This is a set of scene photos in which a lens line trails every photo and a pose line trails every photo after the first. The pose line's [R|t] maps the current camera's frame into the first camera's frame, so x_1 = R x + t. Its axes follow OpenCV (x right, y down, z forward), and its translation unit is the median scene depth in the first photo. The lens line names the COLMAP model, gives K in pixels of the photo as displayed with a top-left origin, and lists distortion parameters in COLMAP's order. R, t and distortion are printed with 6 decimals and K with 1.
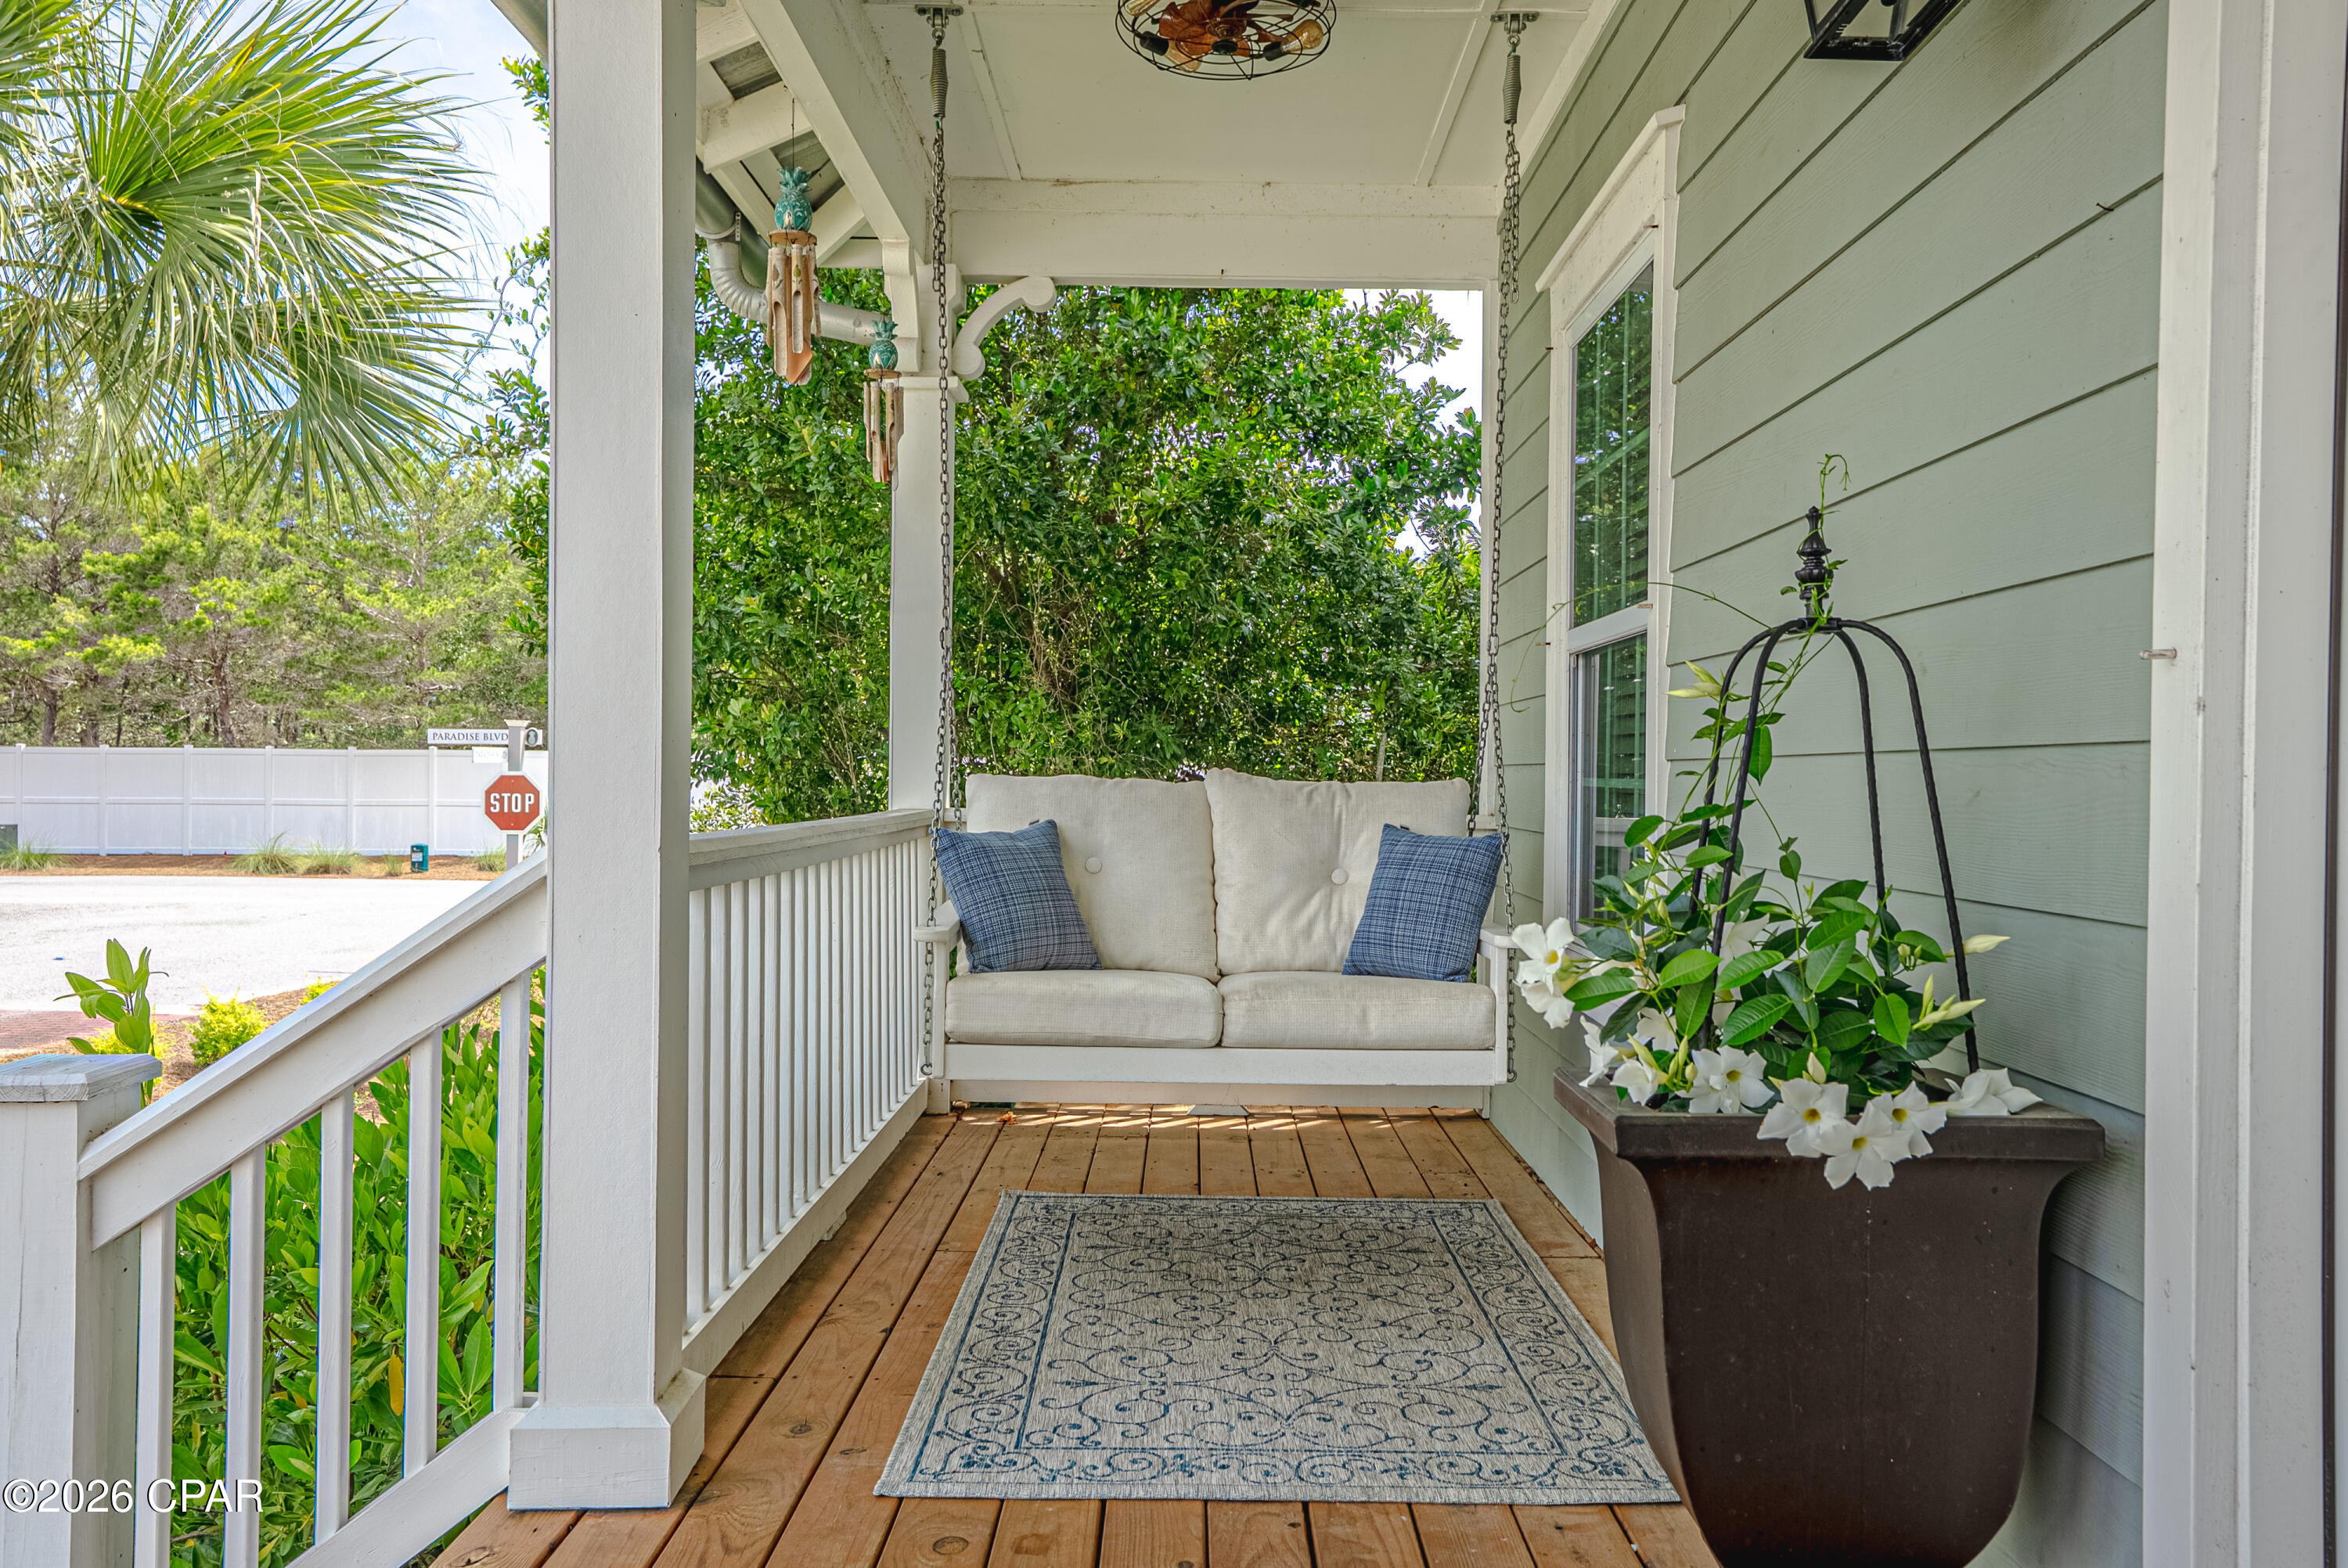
lens RADIAL K [[1812.3, 0, 1176.1], [0, 1812.3, 784.1], [0, 0, 1]] dist [0.043456, 0.002426]
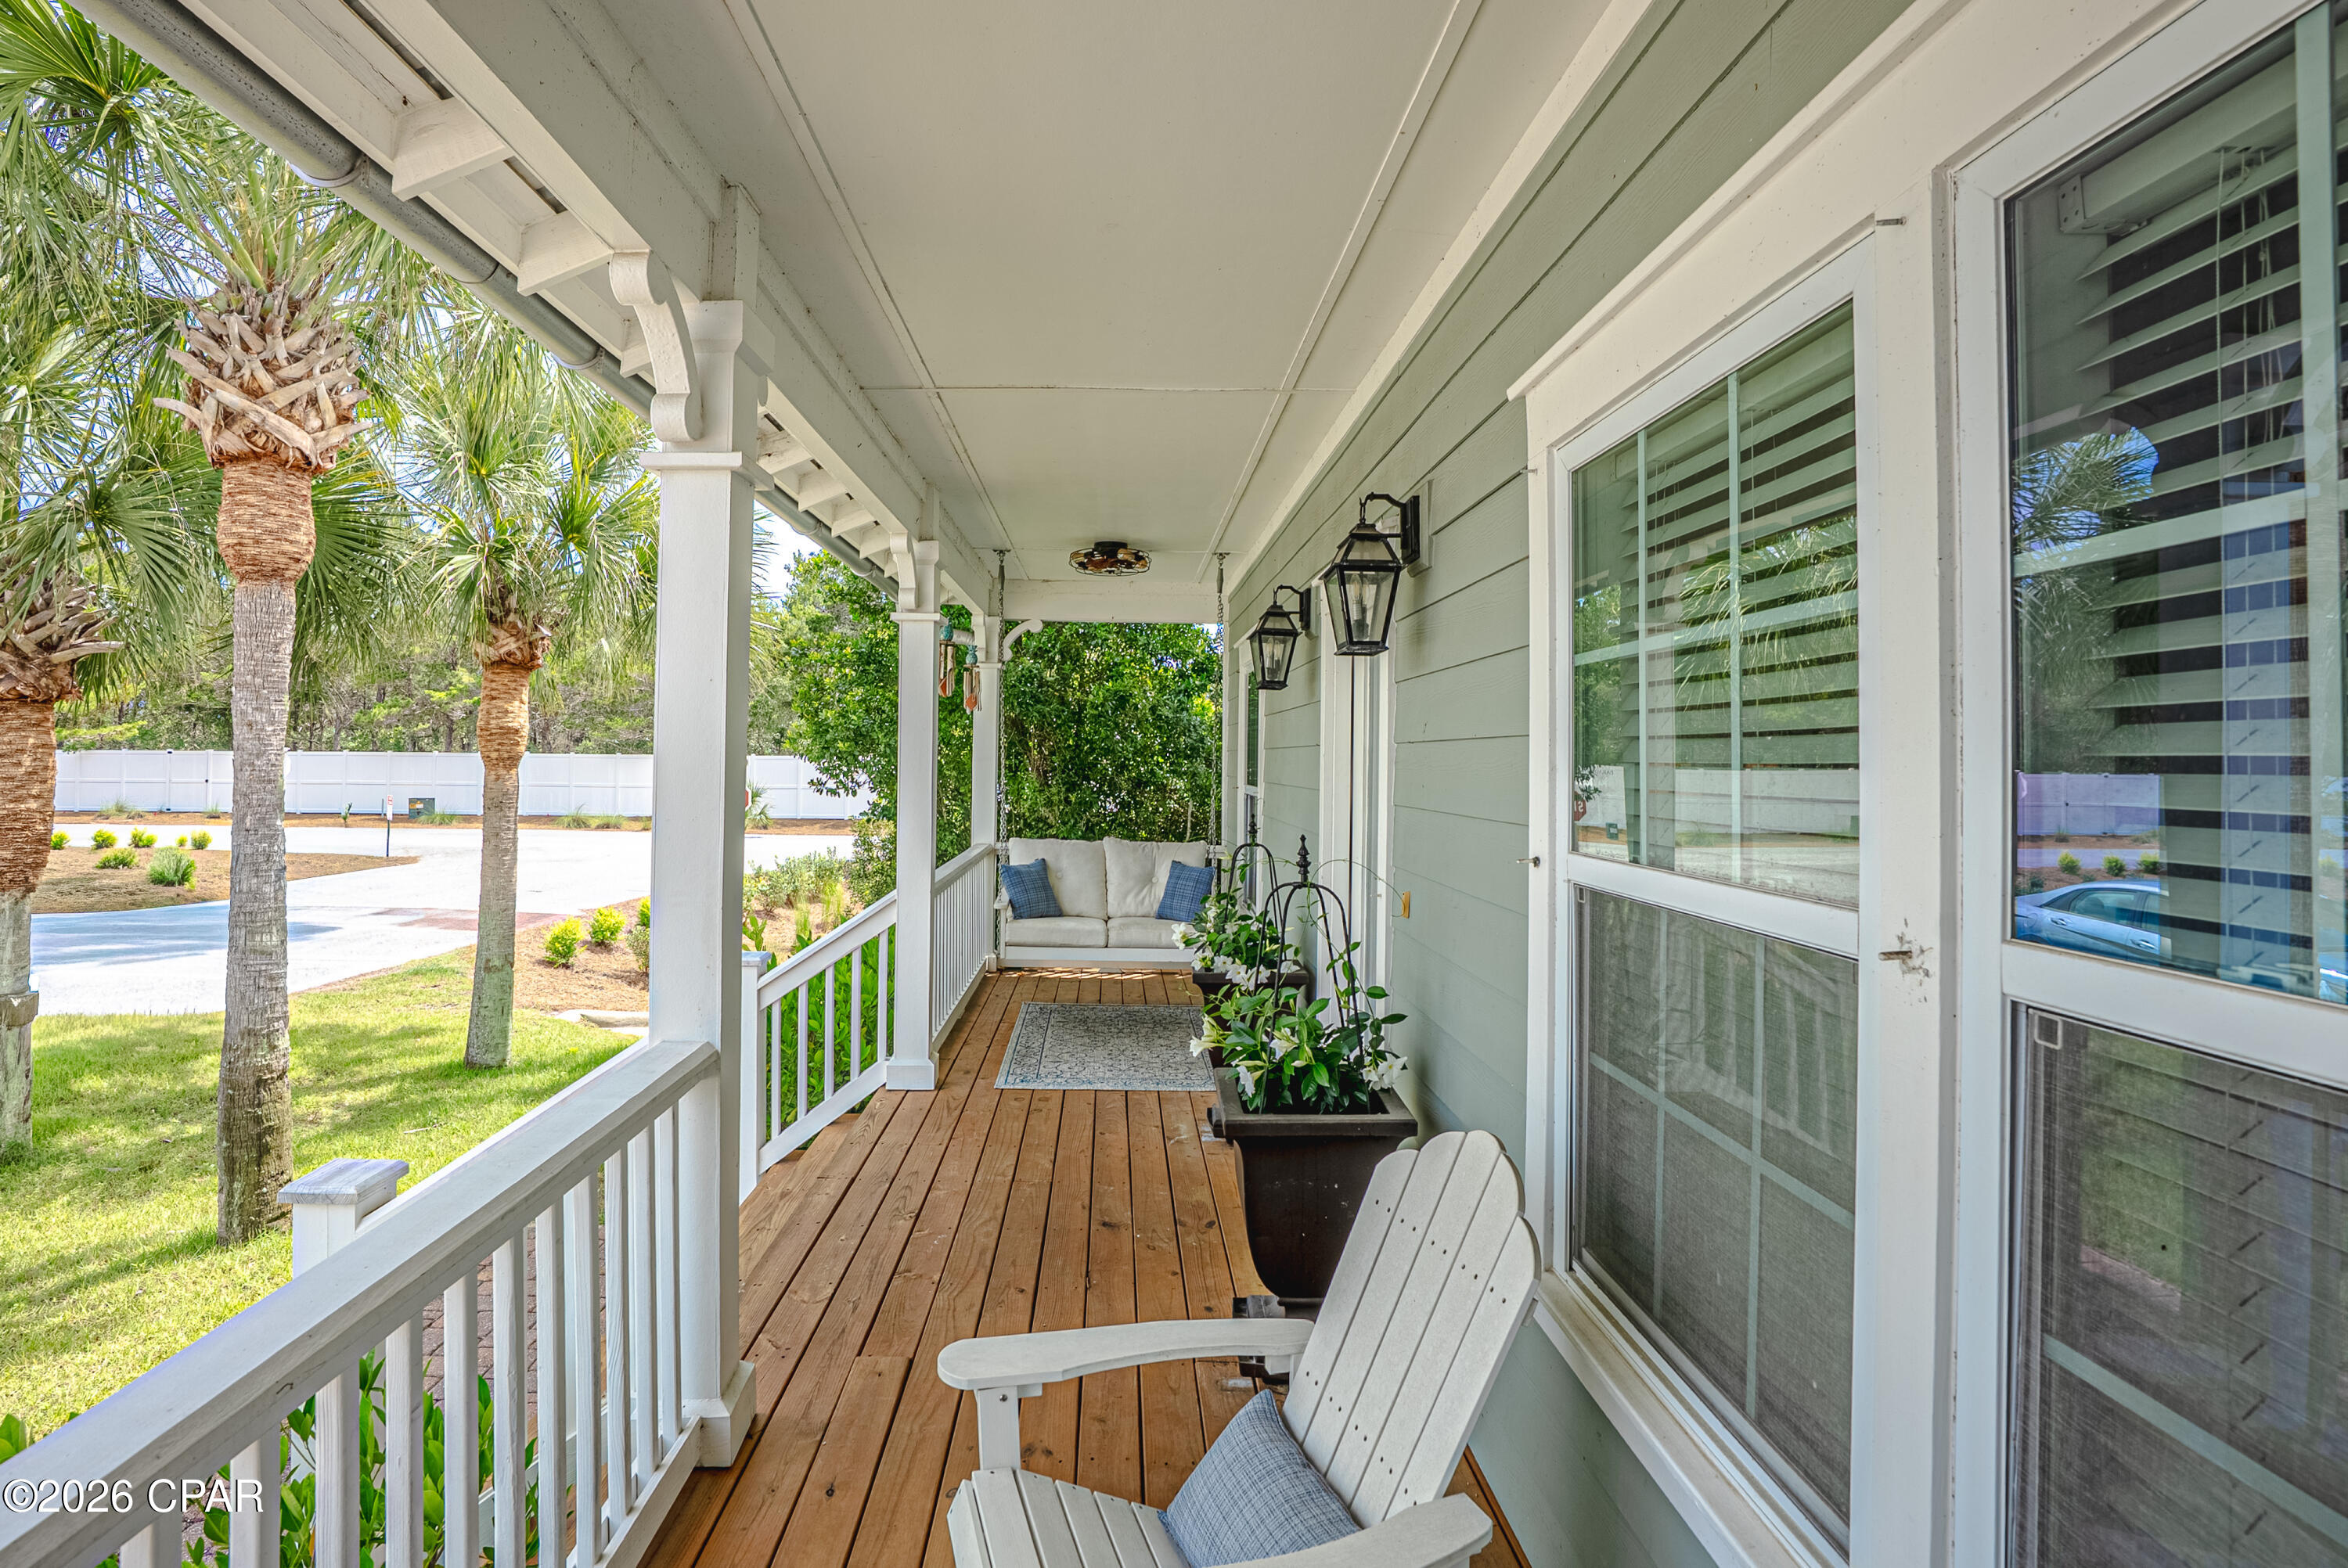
lens RADIAL K [[1087.7, 0, 1092.9], [0, 1087.7, 759.8], [0, 0, 1]] dist [-0.039013, 0.008501]
pose [[0.999960, 0.001873, -0.008694, 0.015543], [-0.001997, 0.999898, -0.014171, -0.099611], [0.008667, 0.014187, 0.999862, -0.553855]]
